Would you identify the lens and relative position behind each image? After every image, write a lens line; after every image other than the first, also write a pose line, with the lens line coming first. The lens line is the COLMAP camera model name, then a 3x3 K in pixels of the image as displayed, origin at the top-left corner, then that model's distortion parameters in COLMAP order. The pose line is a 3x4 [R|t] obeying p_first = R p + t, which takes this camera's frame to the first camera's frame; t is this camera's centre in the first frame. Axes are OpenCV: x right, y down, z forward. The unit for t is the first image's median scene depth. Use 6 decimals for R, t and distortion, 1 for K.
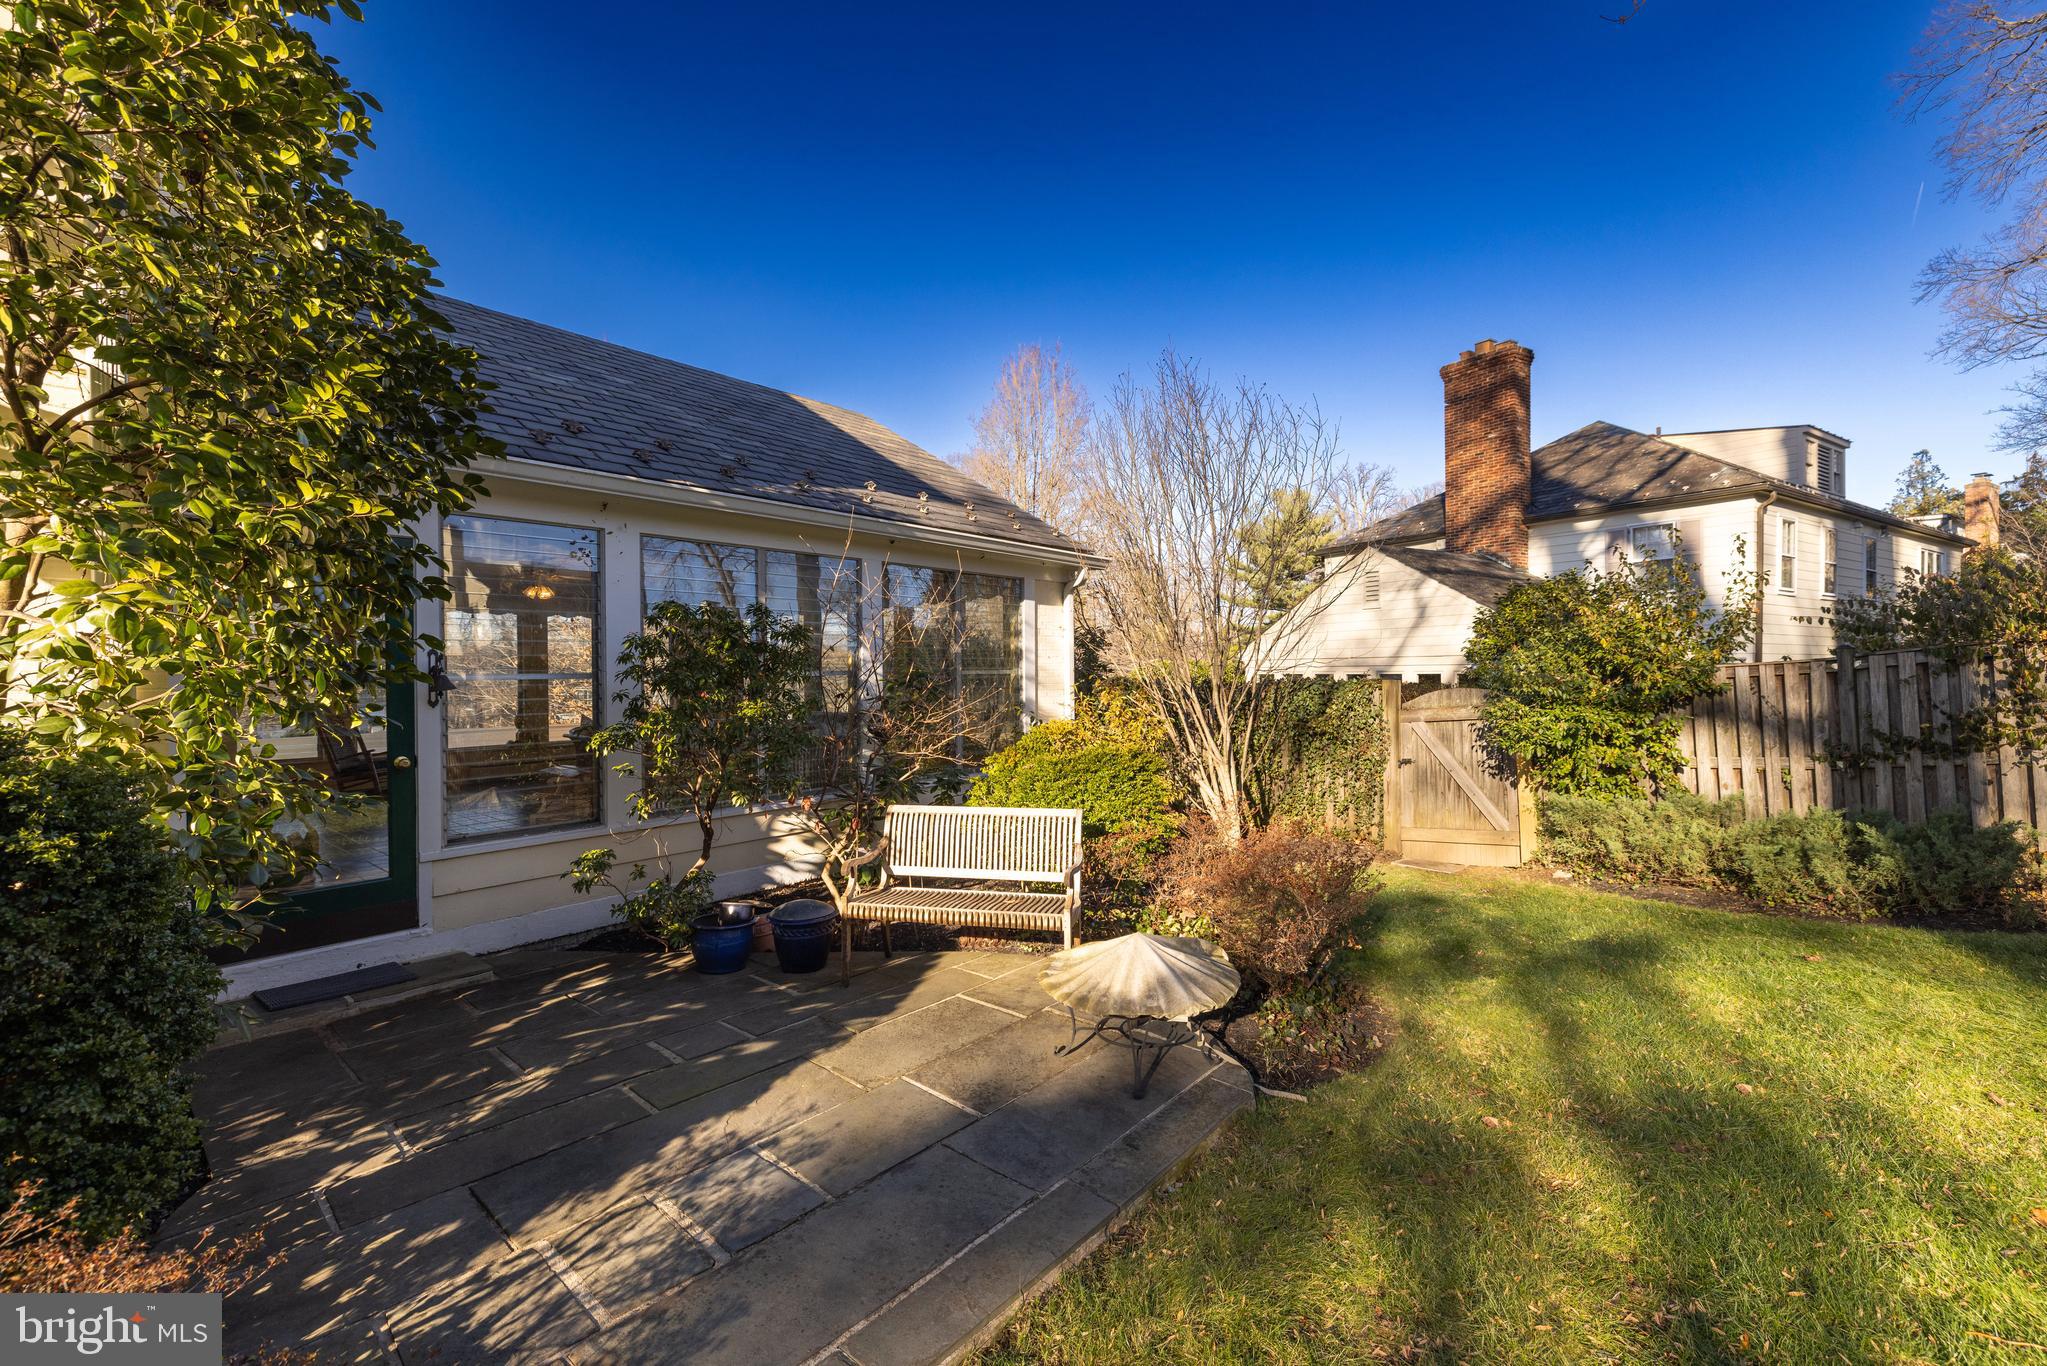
lens RADIAL K [[871.6, 0, 1028.4], [0, 871.6, 681.2], [0, 0, 1]] dist [0.000837, -0.000162]
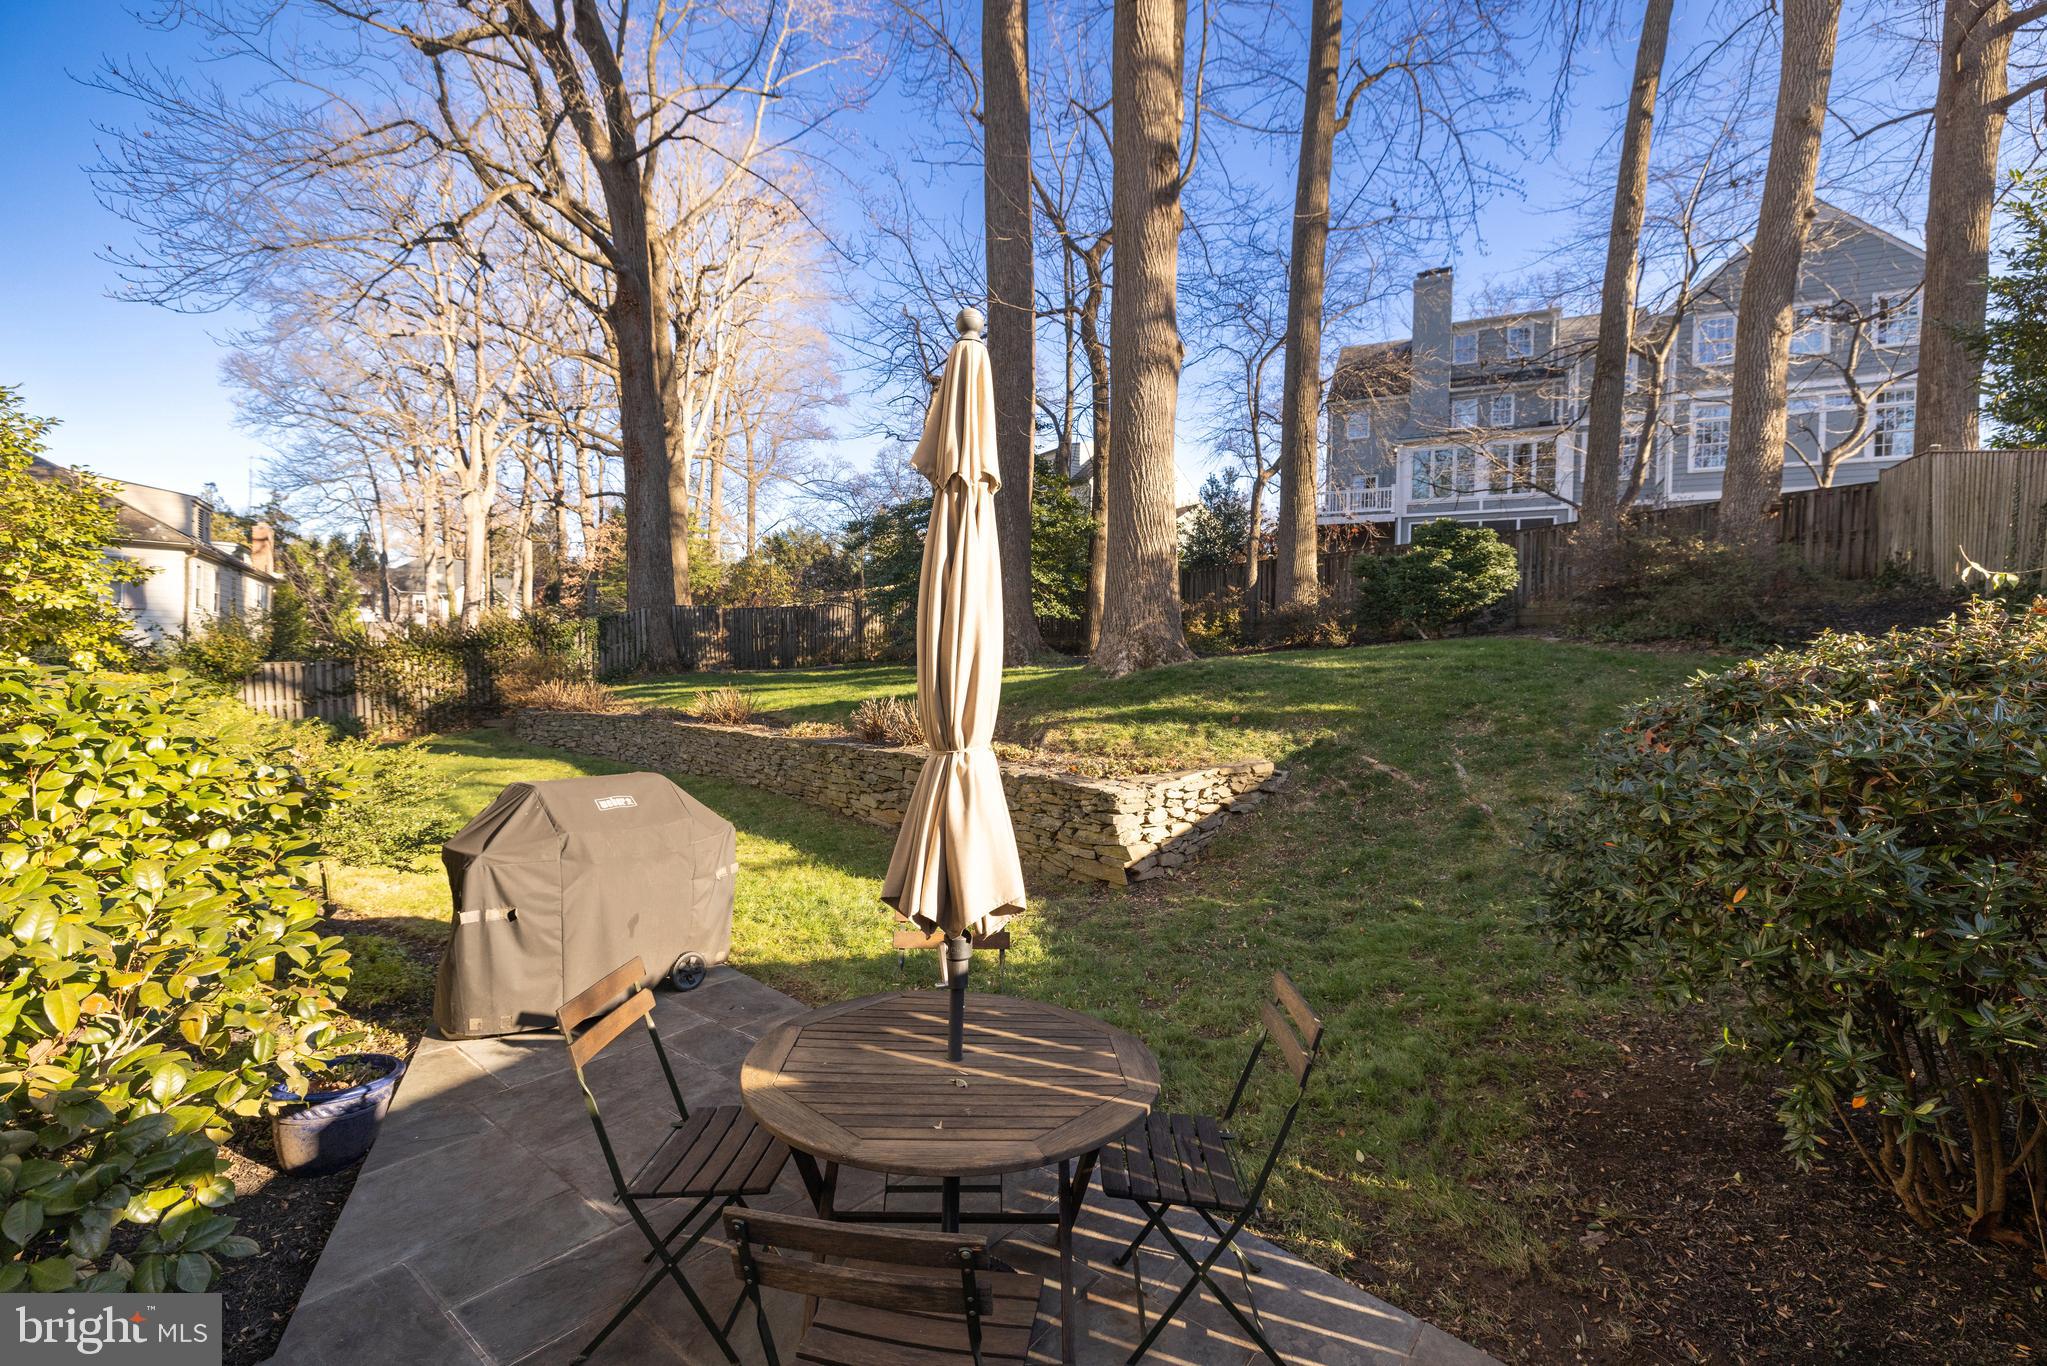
lens RADIAL K [[871.6, 0, 1028.4], [0, 871.6, 681.2], [0, 0, 1]] dist [0.000837, -0.000162]
pose [[-0.020236, -0.003952, 0.999787, -0.791030], [-0.024980, 0.999682, 0.003446, -0.014348], [-0.999483, -0.024905, -0.020328, -0.516908]]
